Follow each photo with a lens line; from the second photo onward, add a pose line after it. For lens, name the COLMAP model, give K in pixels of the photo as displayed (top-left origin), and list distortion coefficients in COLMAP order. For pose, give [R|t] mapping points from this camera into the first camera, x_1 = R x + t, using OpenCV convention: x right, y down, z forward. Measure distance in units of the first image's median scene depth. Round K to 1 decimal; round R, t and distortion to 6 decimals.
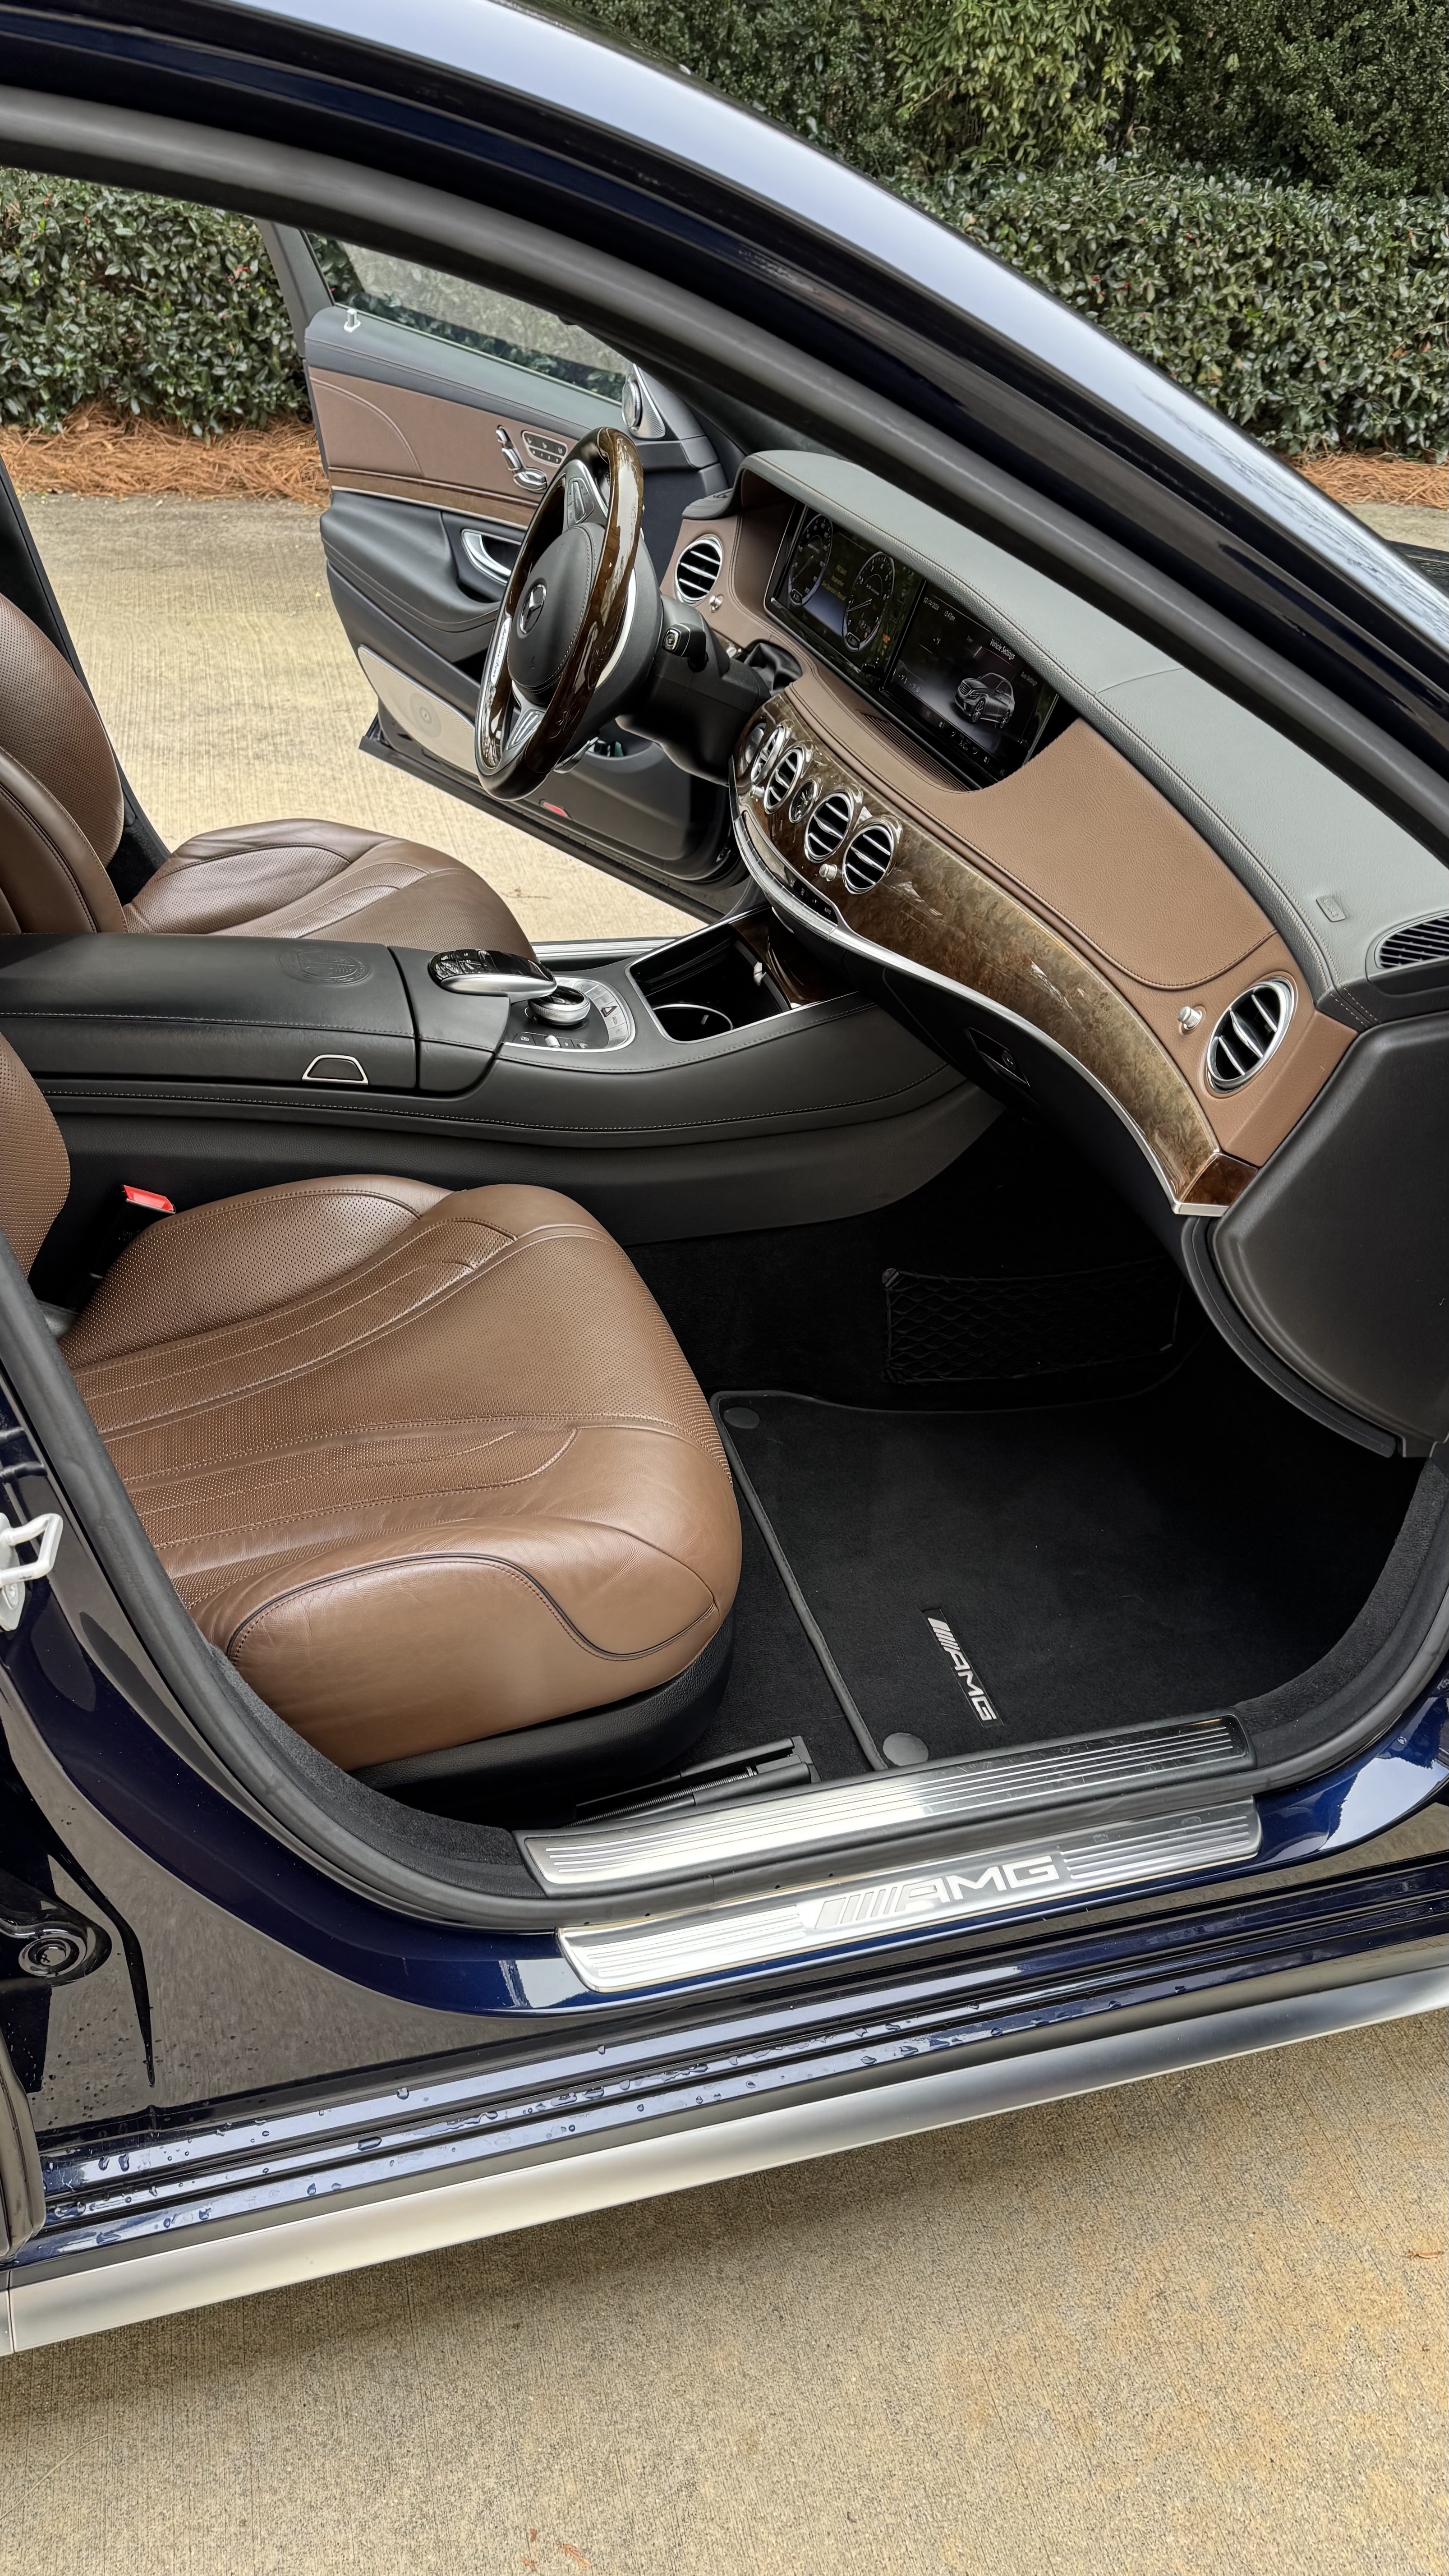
lens RADIAL K [[1860.9, 0, 724.5], [0, 1860.9, 1288.0], [0, 0, 1]] dist [0.011188, -0.000262]
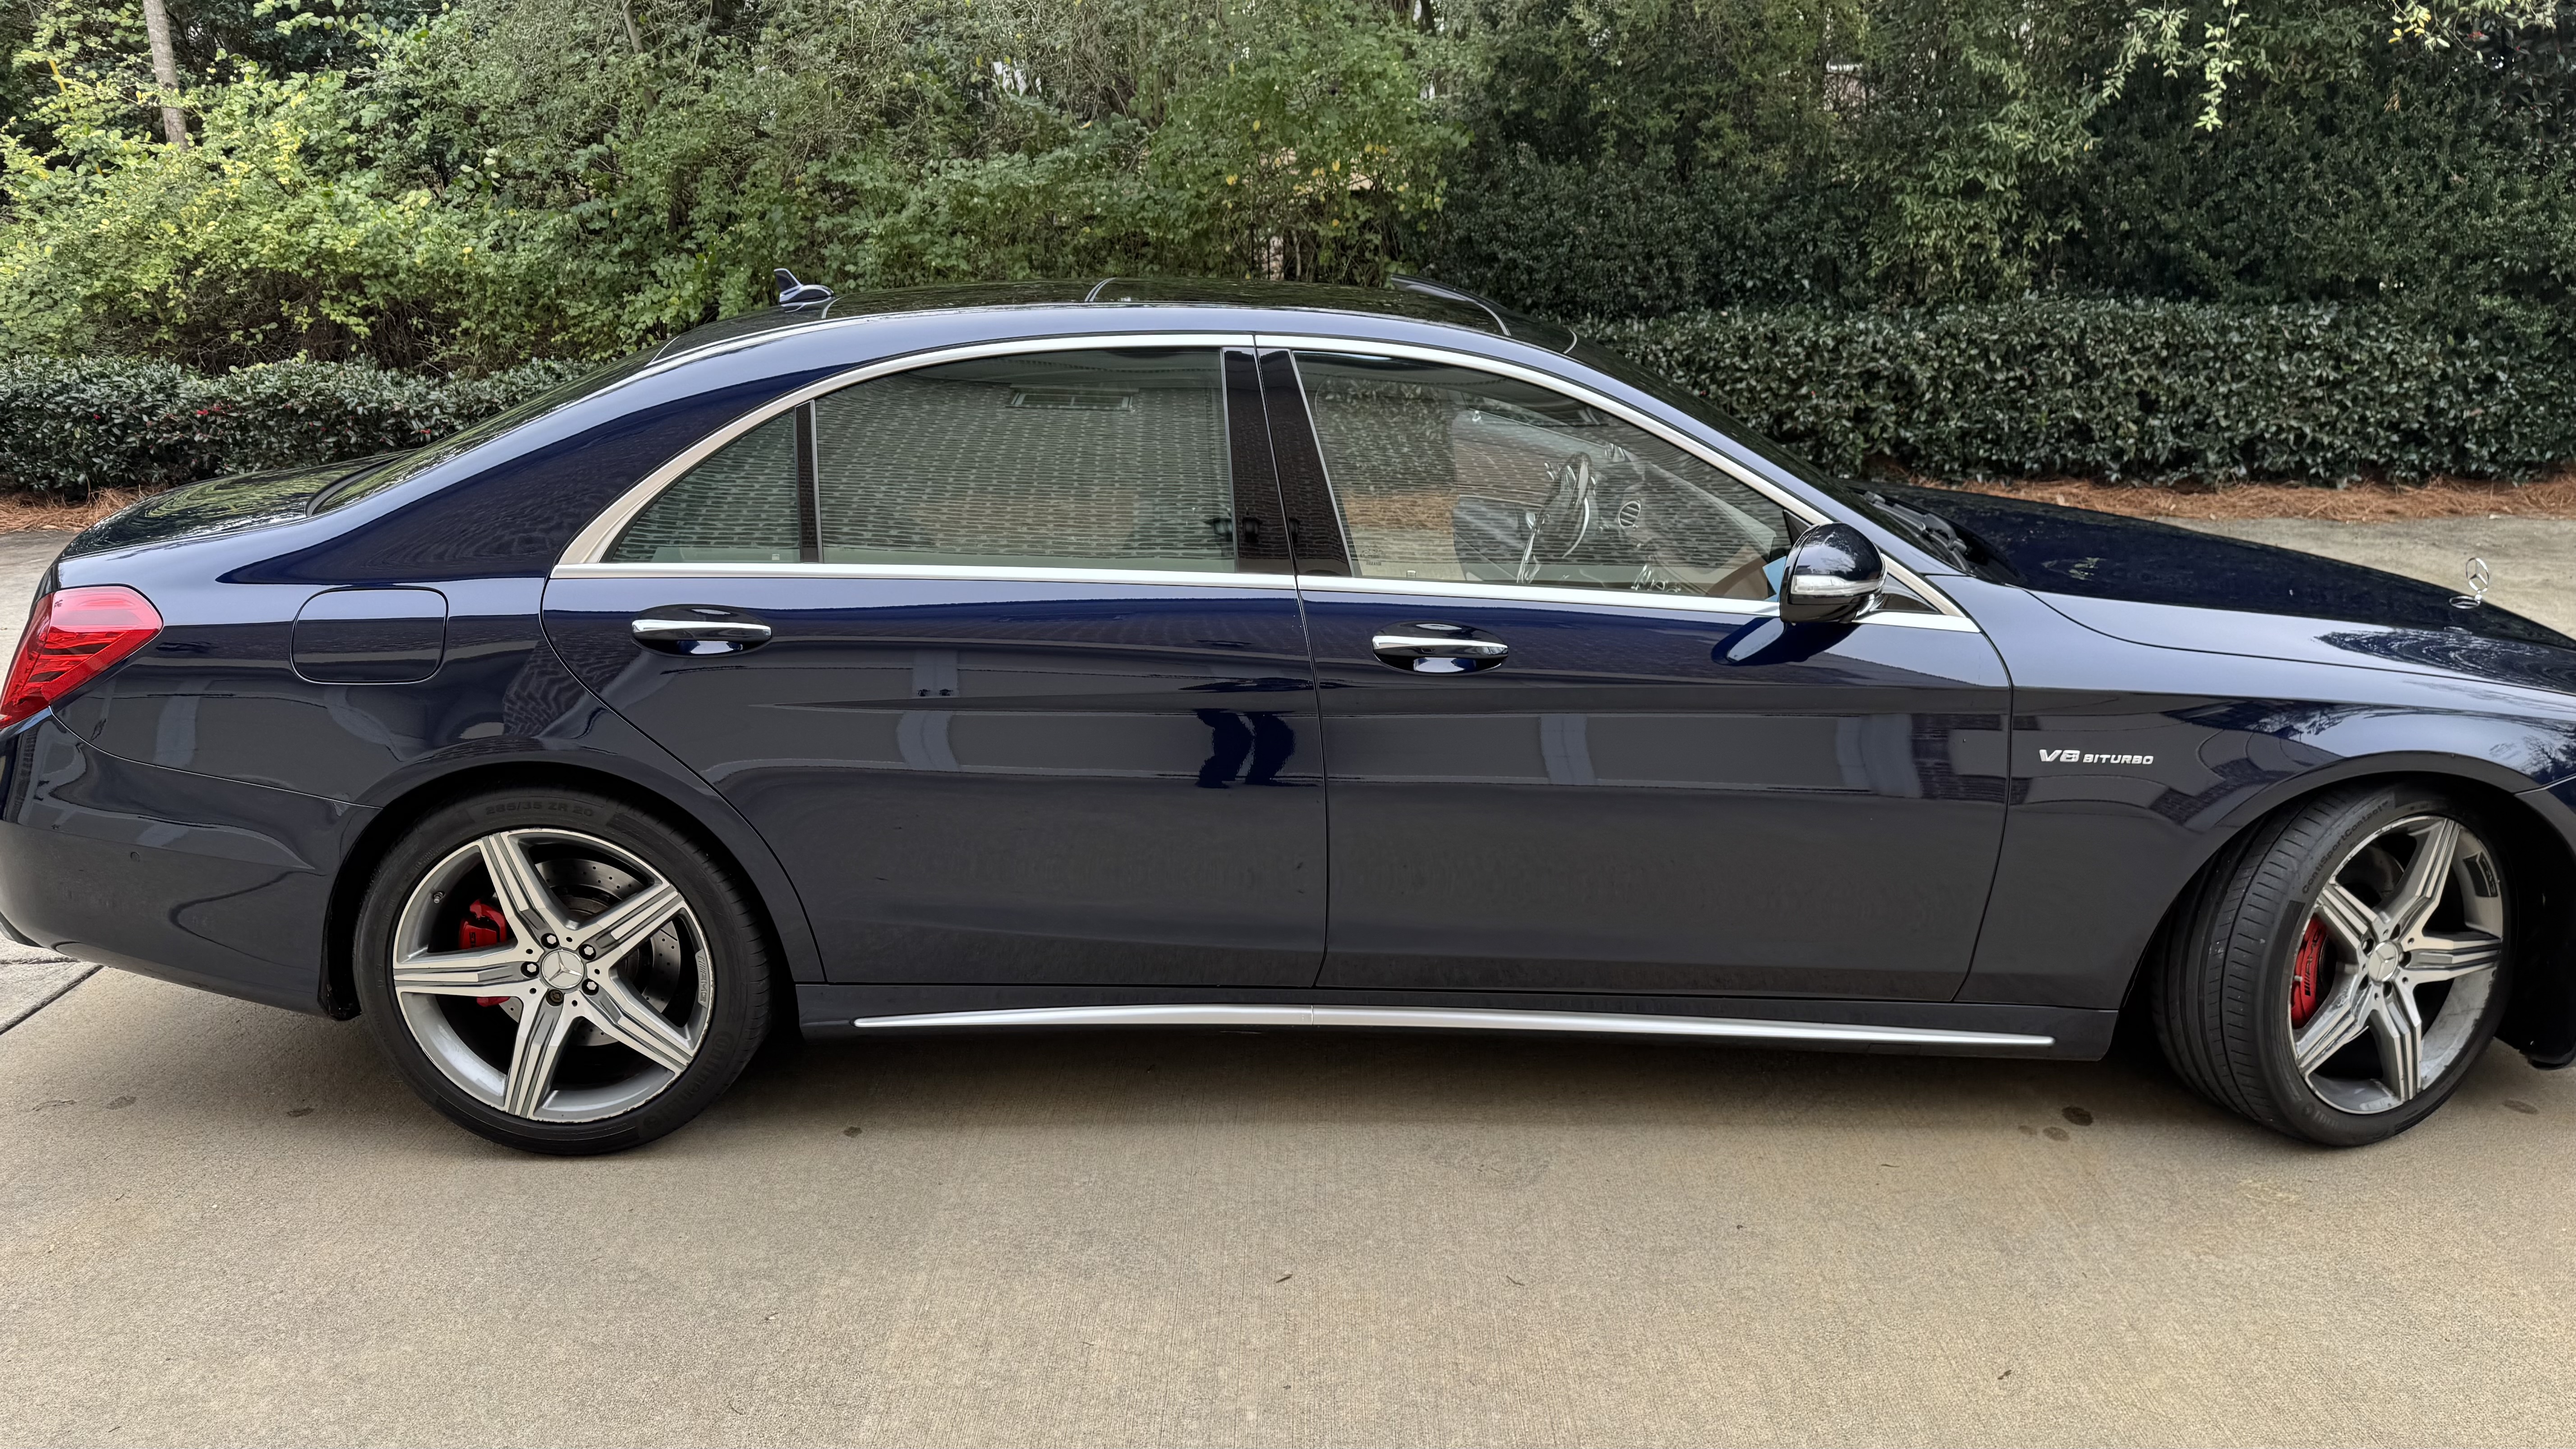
lens RADIAL K [[1860.9, 0, 1288.0], [0, 1860.9, 724.5], [0, 0, 1]] dist [0.011188, -0.000262]
pose [[0.958947, 0.011845, -0.283337, 0.071025], [-0.098999, 0.950251, -0.295334, 0.161694], [0.265743, 0.311260, 0.912413, -0.304334]]
